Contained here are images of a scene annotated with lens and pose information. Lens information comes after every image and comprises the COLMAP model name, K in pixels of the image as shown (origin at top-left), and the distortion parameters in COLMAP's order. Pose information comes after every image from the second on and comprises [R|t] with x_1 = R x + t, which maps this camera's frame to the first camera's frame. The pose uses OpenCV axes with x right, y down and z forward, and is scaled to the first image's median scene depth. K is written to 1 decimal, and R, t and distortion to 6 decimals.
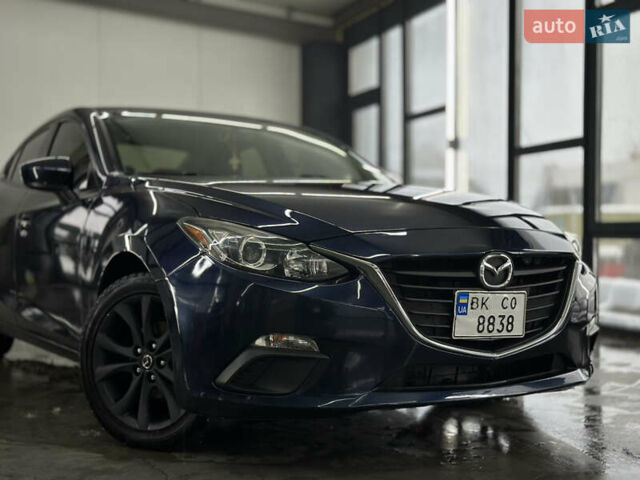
lens RADIAL K [[882.4, 0, 316.1], [0, 882.4, 243.8], [0, 0, 1]] dist [0.130698, 0.000000]
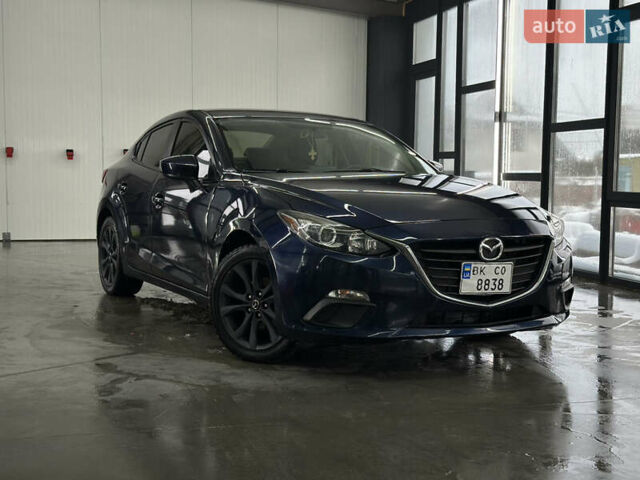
lens RADIAL K [[882.4, 0, 321.6], [0, 882.4, 240.6], [0, 0, 1]] dist [0.130698, 0.000000]
pose [[0.997508, 0.014977, -0.068947, 0.021439], [-0.010430, 0.997775, 0.065850, -0.075917], [0.069780, -0.064967, 0.995445, -0.480194]]
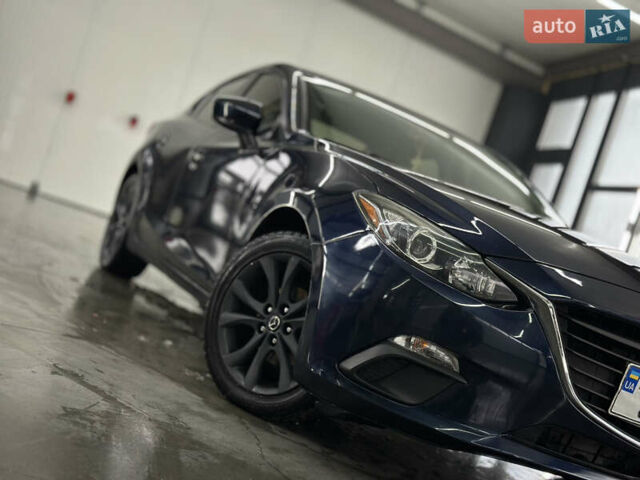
lens RADIAL K [[882.4, 0, 319.8], [0, 882.4, 240.9], [0, 0, 1]] dist [0.130698, 0.000000]
pose [[0.936068, 0.321281, -0.143370, -0.038699], [-0.325757, 0.945417, -0.008276, 0.043709], [0.132886, 0.054451, 0.989635, 0.067495]]
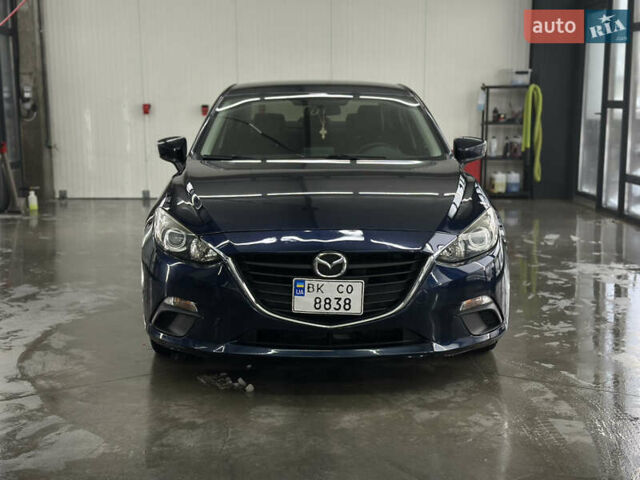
lens RADIAL K [[882.4, 0, 318.5], [0, 882.4, 239.2], [0, 0, 1]] dist [0.130698, 0.000000]
pose [[0.853300, 0.081555, -0.515003, 0.834741], [-0.001932, 0.988180, 0.153286, -0.202174], [0.521417, -0.129804, 0.843371, -0.108392]]
